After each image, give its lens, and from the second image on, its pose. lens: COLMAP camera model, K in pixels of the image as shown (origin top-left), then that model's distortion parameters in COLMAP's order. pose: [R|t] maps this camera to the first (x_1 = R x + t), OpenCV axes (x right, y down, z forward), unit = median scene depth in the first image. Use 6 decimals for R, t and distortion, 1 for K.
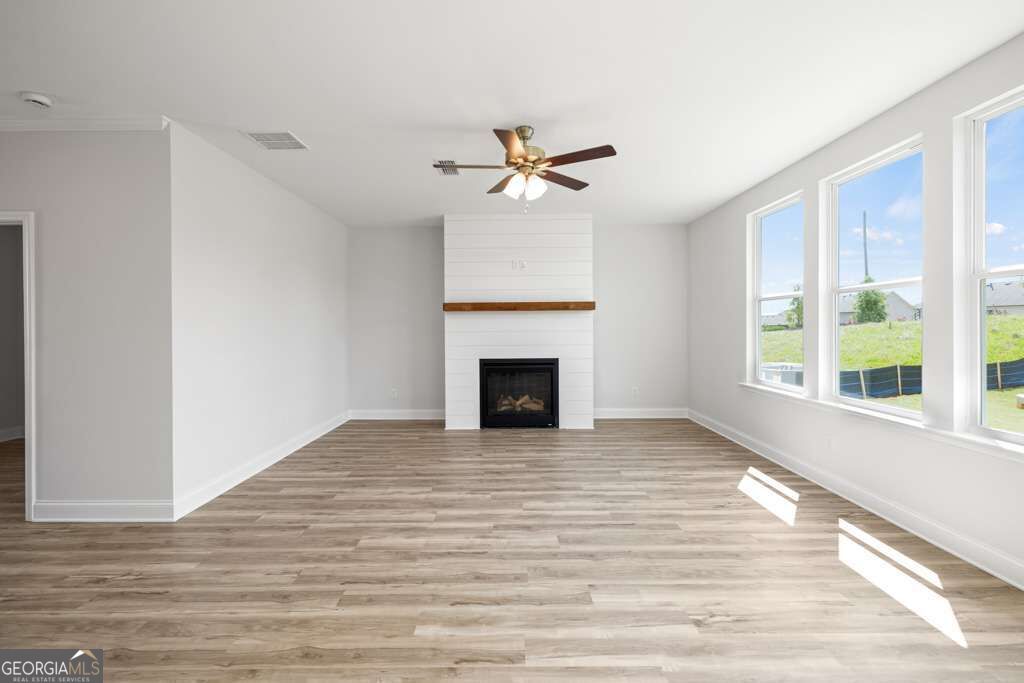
lens RADIAL K [[429.8, 0, 508.4], [0, 429.8, 327.9], [0, 0, 1]] dist [0.001377, -0.000131]
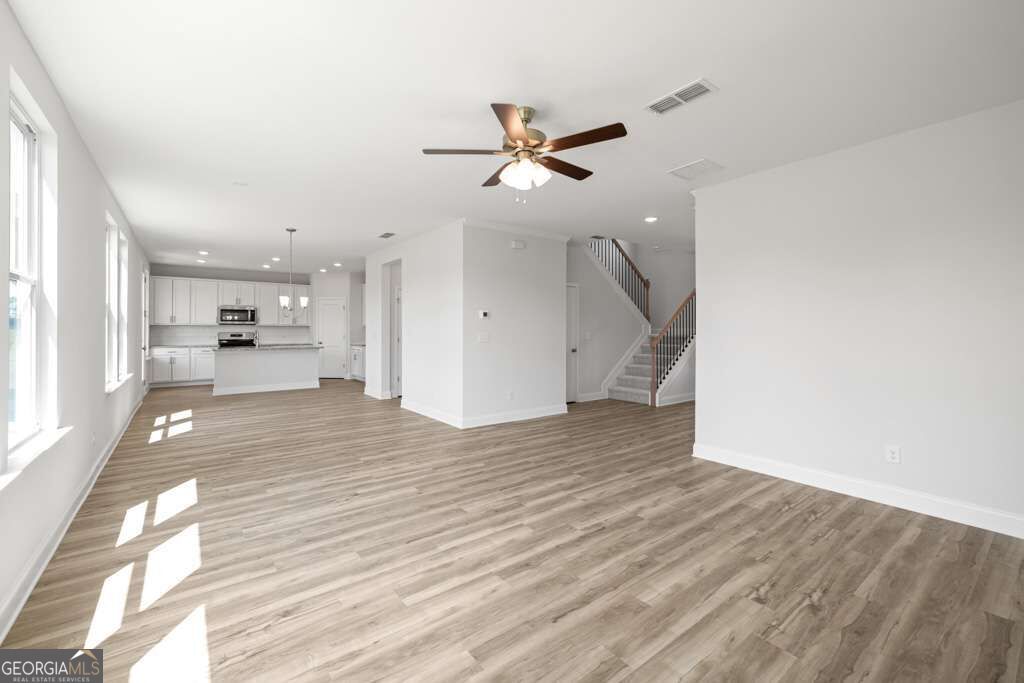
lens RADIAL K [[429.8, 0, 509.9], [0, 429.8, 332.2], [0, 0, 1]] dist [0.001377, -0.000131]
pose [[-0.793256, 0.009609, -0.608812, 0.554050], [0.000622, 0.999888, 0.014972, -0.008480], [0.608888, 0.011498, -0.793173, 1.527776]]
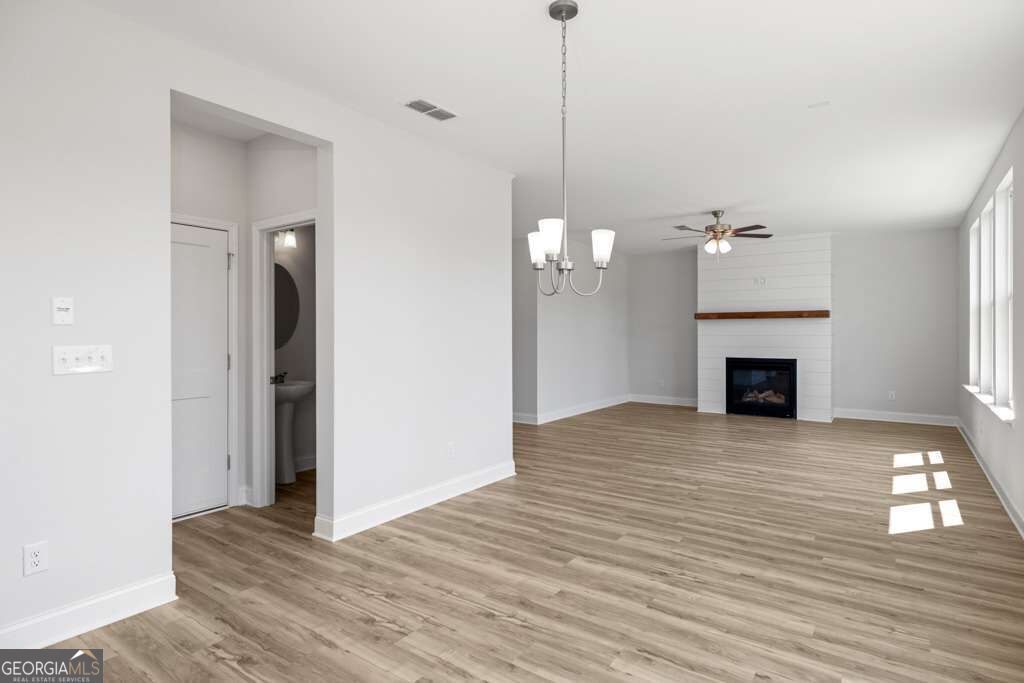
lens RADIAL K [[546.8, 0, 507.8], [0, 546.8, 331.0], [0, 0, 1]] dist [-0.001132, -0.001384]
pose [[0.814476, 0.005116, -0.580174, 0.535594], [-0.007124, 0.999974, -0.001184, 0.002991], [0.580153, 0.005098, 0.814491, -1.043912]]
